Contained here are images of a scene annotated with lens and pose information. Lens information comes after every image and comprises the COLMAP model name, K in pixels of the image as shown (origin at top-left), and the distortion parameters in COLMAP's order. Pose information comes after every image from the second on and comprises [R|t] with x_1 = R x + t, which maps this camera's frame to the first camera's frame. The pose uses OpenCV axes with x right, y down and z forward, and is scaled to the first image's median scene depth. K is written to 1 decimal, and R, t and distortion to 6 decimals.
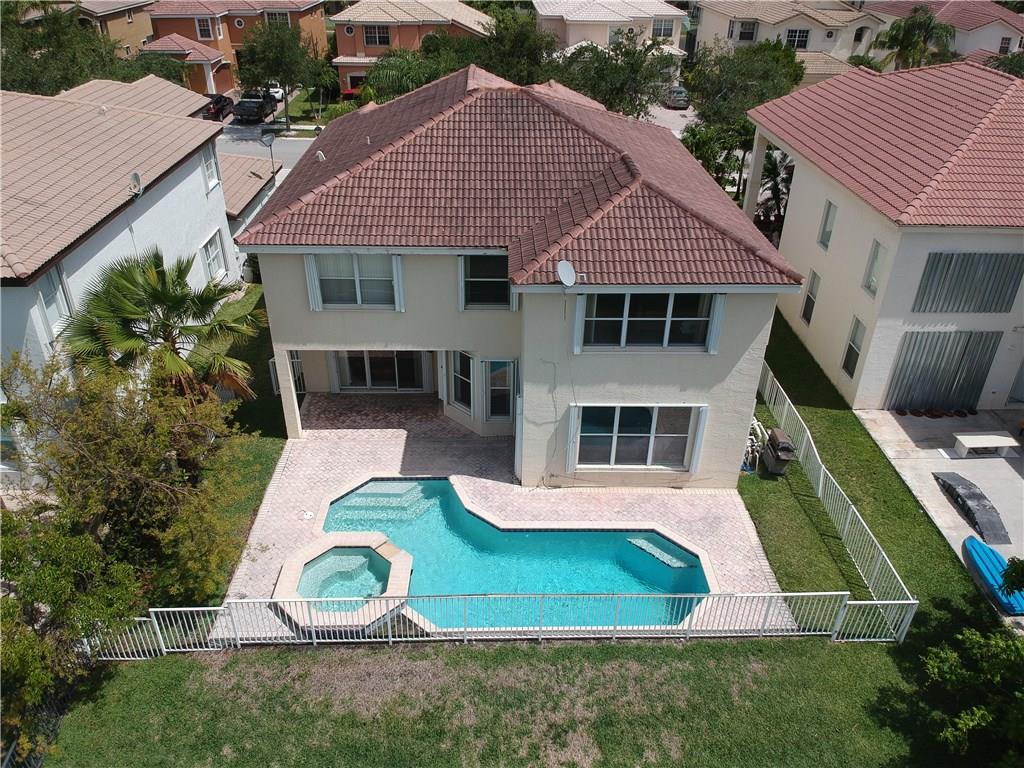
lens RADIAL K [[748.9, 0, 512.0], [0, 748.9, 384.0], [0, 0, 1]] dist [-0.002599, -0.002421]
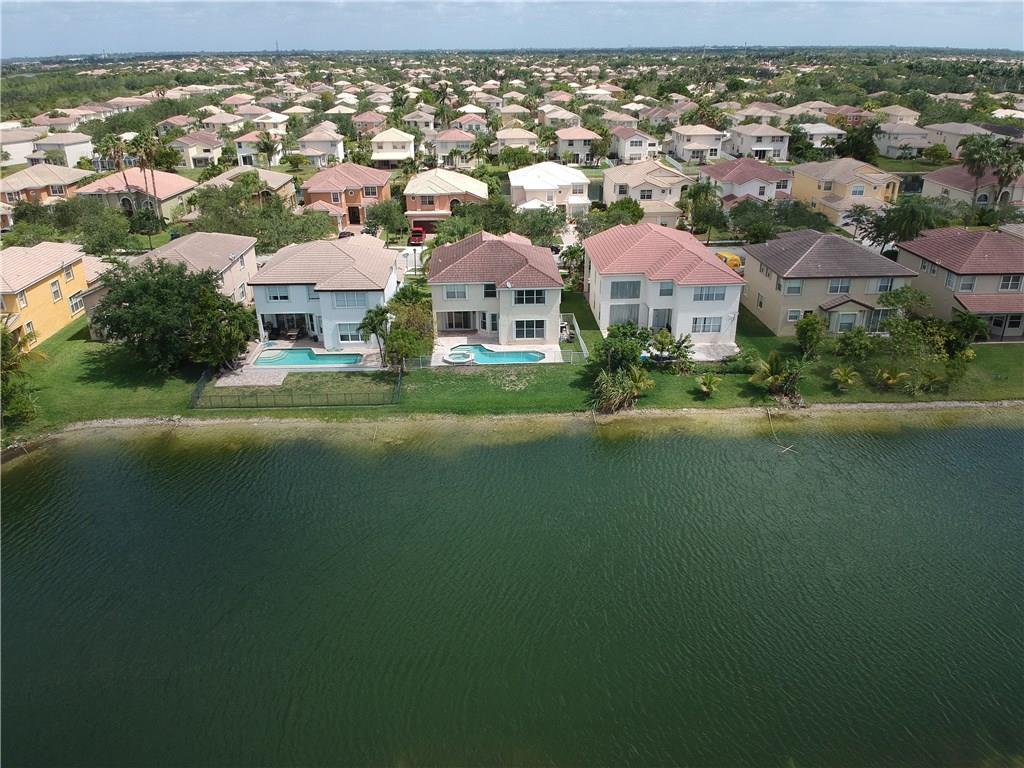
lens RADIAL K [[871.9, 0, 512.0], [0, 871.9, 384.0], [0, 0, 1]] dist [0.000979, -0.000241]
pose [[0.999608, -0.027051, 0.007168, 0.032323], [0.027816, 0.988481, -0.148769, 0.984329], [-0.003061, 0.148910, 0.988846, -3.284793]]
